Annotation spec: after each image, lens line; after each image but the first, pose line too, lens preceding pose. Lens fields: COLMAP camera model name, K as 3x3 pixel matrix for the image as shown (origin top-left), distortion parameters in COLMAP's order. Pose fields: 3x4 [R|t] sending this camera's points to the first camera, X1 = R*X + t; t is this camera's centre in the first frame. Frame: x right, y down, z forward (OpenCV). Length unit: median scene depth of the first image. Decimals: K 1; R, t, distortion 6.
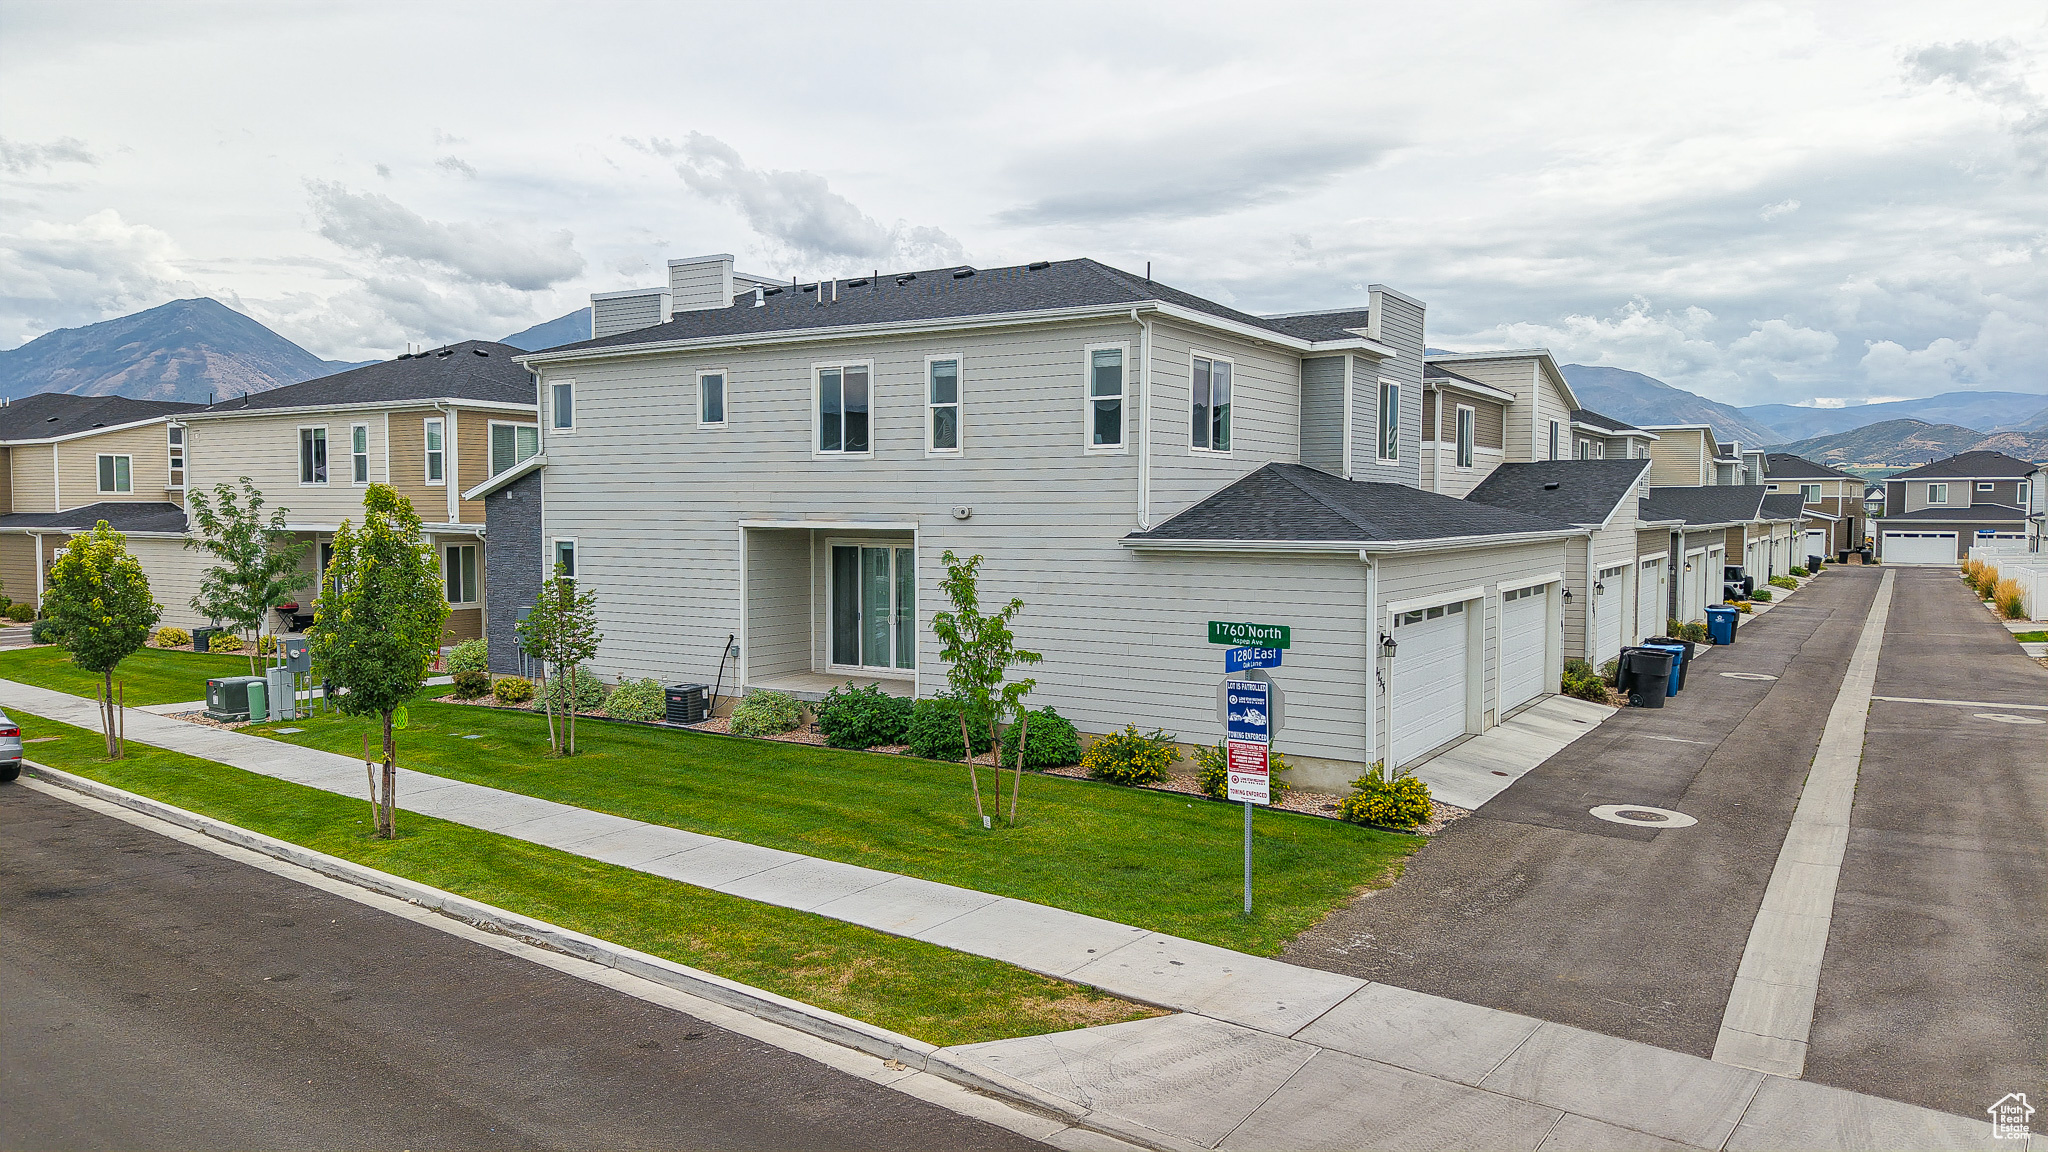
lens RADIAL K [[1389.3, 0, 1022.3], [0, 1389.3, 567.8], [0, 0, 1]] dist [0.007899, -0.012361]
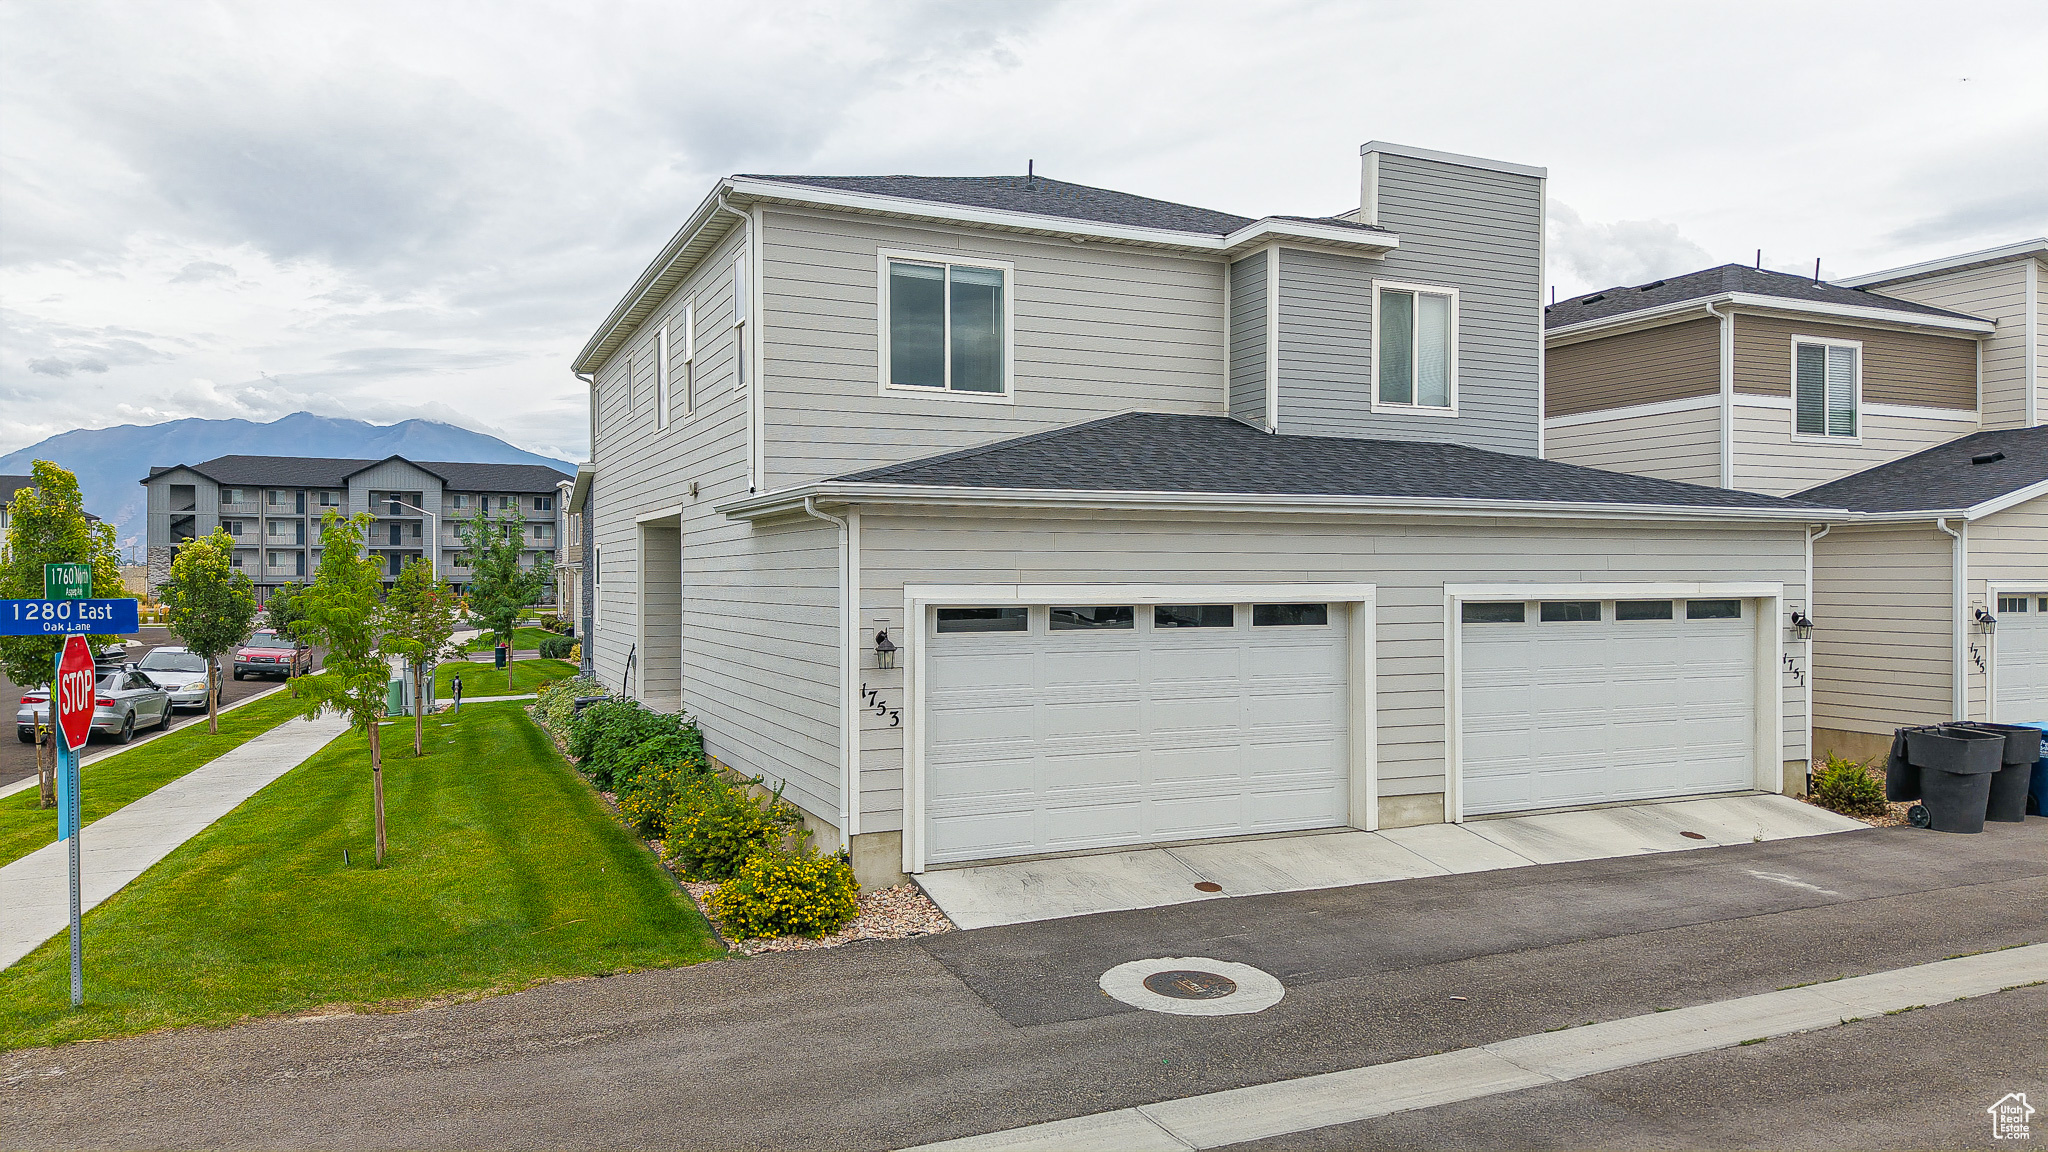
lens RADIAL K [[1389.3, 0, 1010.9], [0, 1389.3, 578.4], [0, 0, 1]] dist [0.007899, -0.012361]
pose [[0.839929, -0.000241, -0.542696, 0.531769], [-0.021761, 0.999181, -0.034122, 0.034602], [0.542260, 0.040470, 0.839236, 0.405090]]
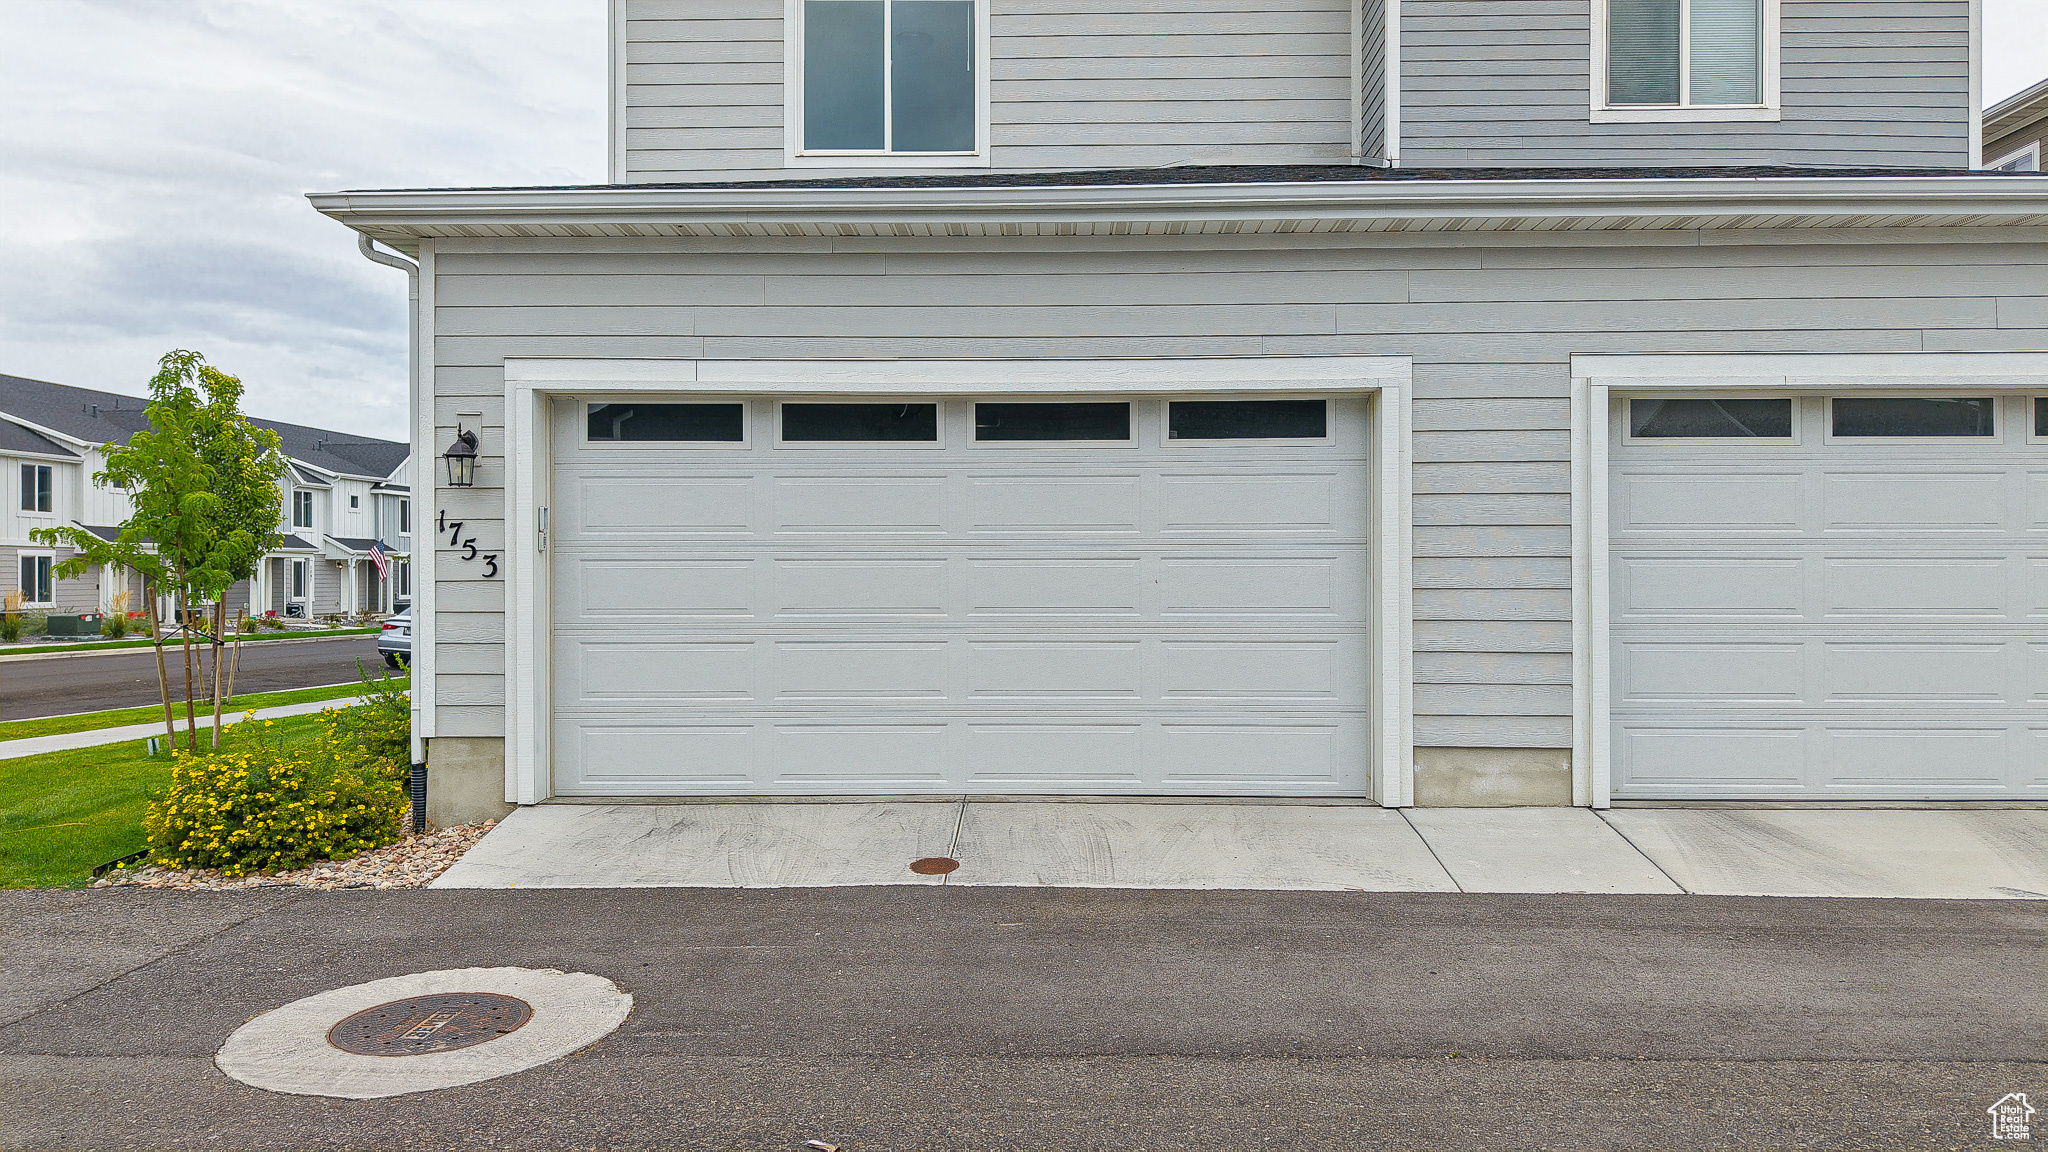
lens RADIAL K [[1389.3, 0, 1037.7], [0, 1389.3, 582.9], [0, 0, 1]] dist [0.007899, -0.012361]
pose [[0.522173, -0.001036, -0.852839, 0.572430], [-0.034882, 0.999137, -0.022571, 0.076880], [0.852126, 0.041535, 0.521686, 0.751394]]
